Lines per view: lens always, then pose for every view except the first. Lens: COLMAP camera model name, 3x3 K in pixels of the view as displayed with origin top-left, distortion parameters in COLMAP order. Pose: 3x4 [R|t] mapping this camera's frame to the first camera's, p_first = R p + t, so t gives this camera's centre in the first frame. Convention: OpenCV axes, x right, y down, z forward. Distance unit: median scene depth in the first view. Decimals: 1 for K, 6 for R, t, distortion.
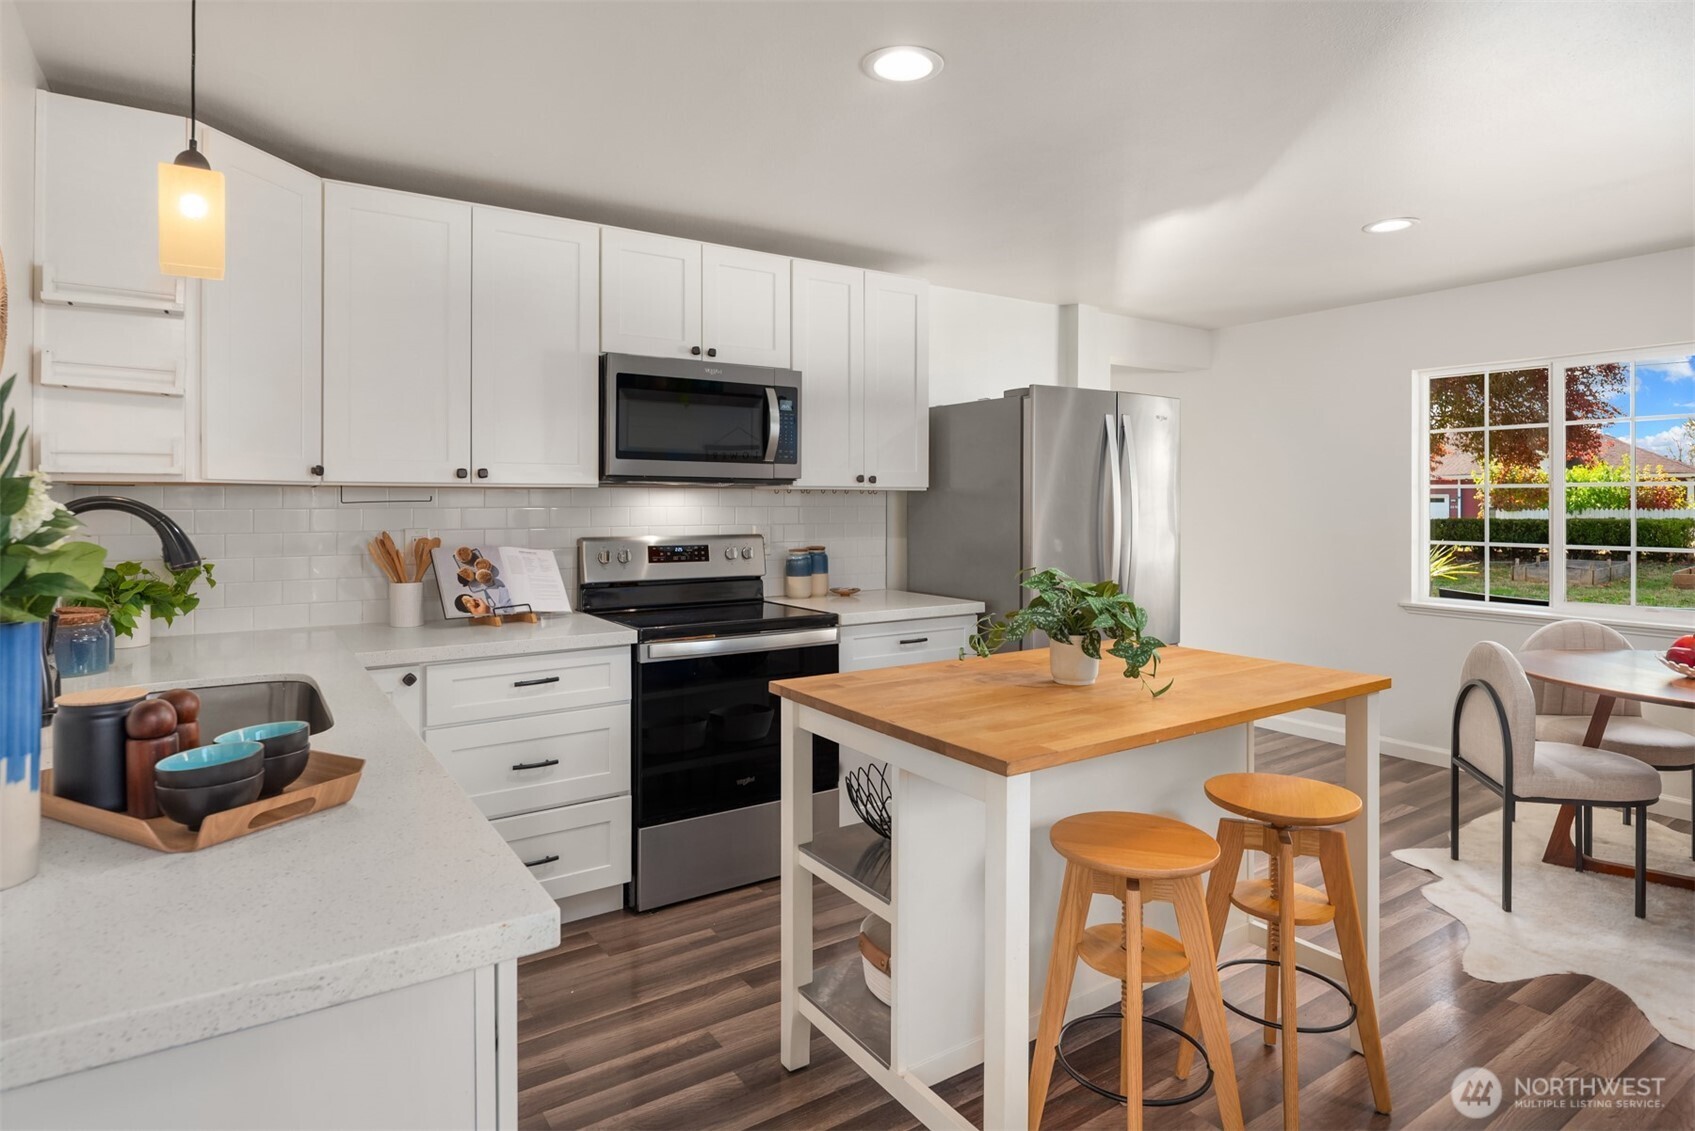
lens RADIAL K [[921.9, 0, 815.8], [0, 921.9, 501.2], [0, 0, 1]] dist [-0.000971, -0.005570]
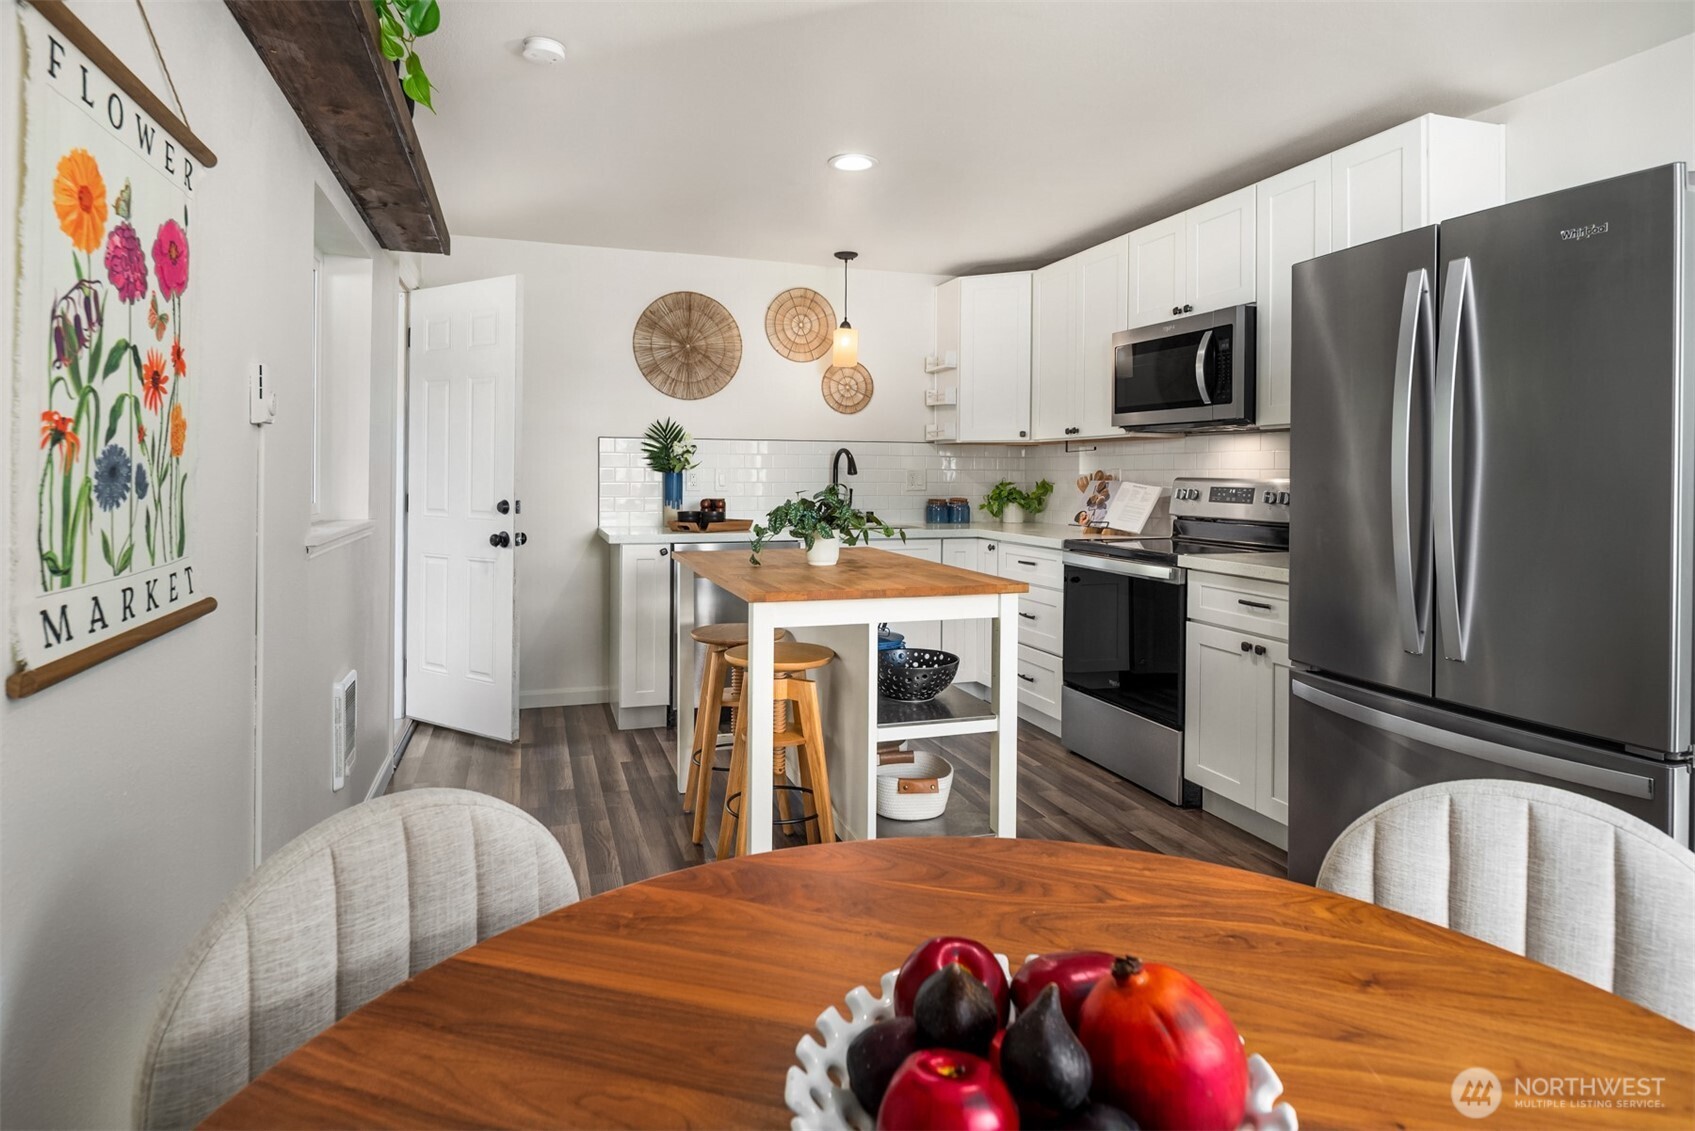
lens RADIAL K [[921.9, 0, 841.2], [0, 921.9, 479.0], [0, 0, 1]] dist [-0.000971, -0.005570]
pose [[-0.240414, 0.003495, -0.970664, 1.104720], [-0.009013, 0.999942, 0.005833, 0.040284], [0.970629, 0.010151, -0.240369, 0.912142]]
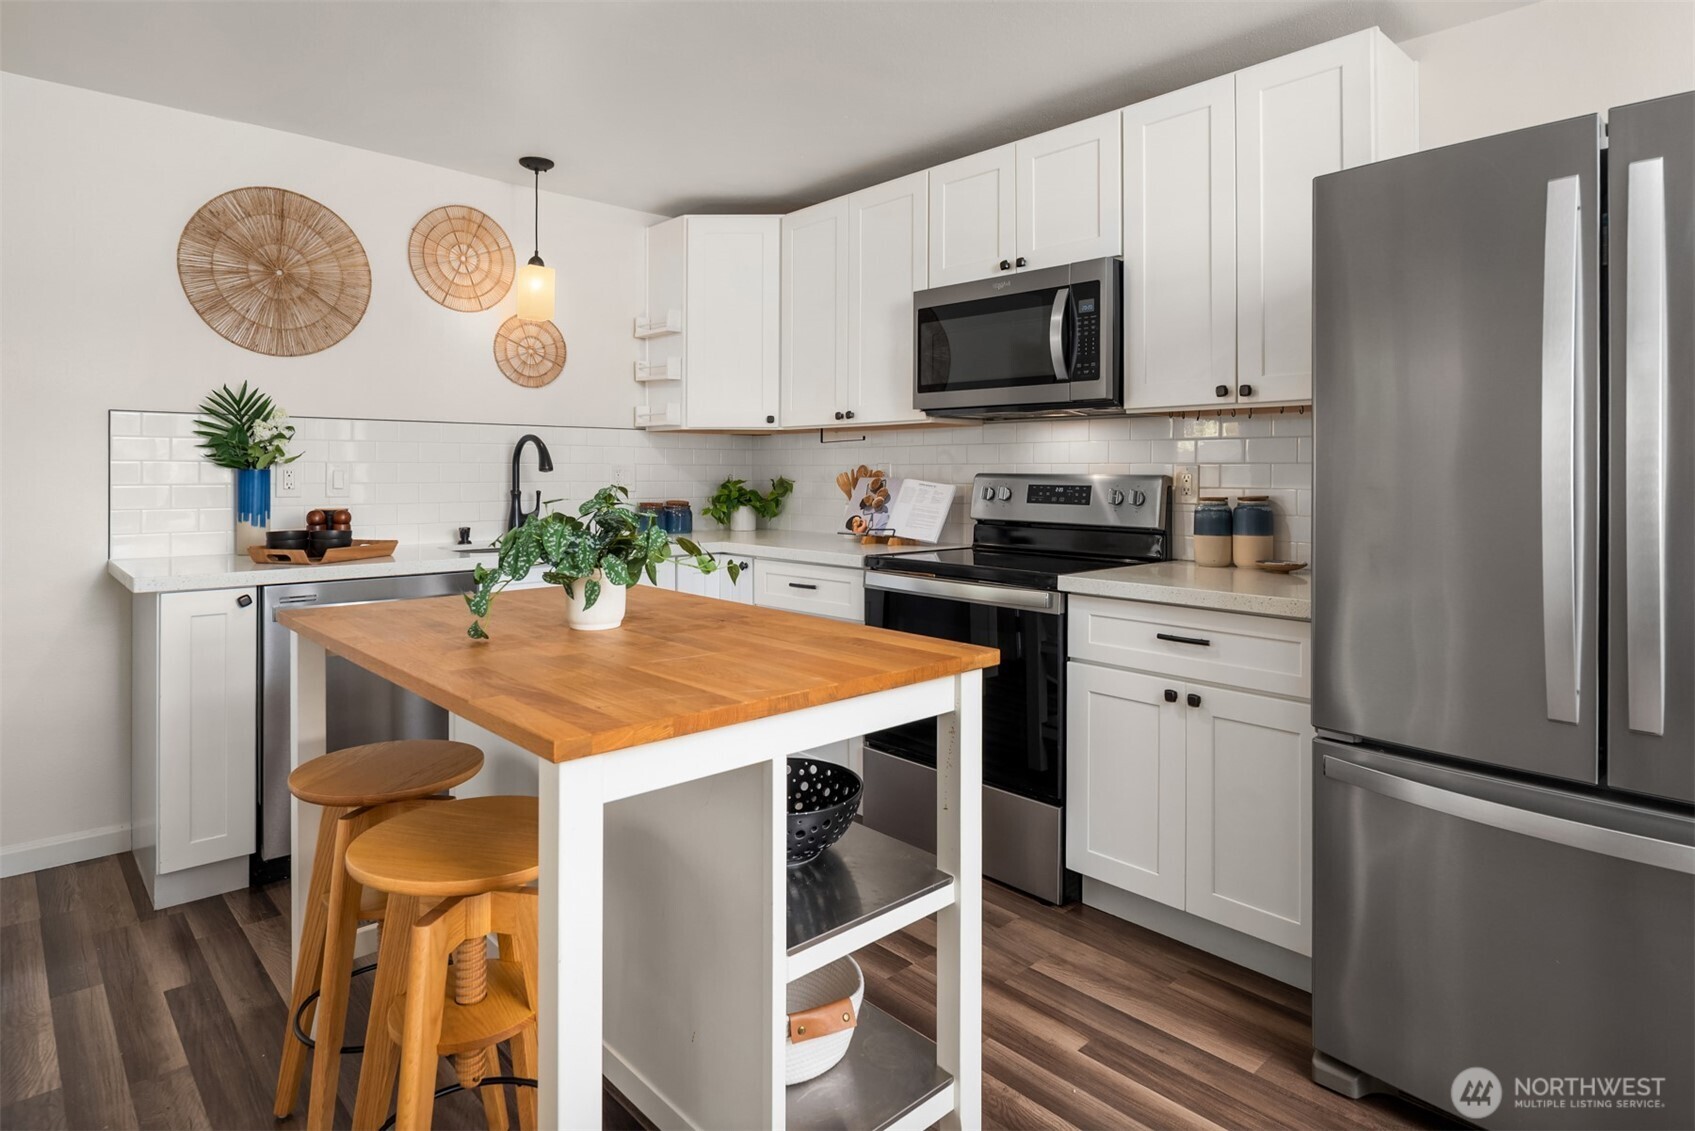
lens RADIAL K [[921.9, 0, 843.2], [0, 921.9, 469.1], [0, 0, 1]] dist [-0.000971, -0.005570]
pose [[0.180477, -0.002442, -0.983576, 0.756941], [-0.005280, 0.999980, -0.003451, 0.041191], [0.983565, 0.005816, 0.180461, 0.712475]]
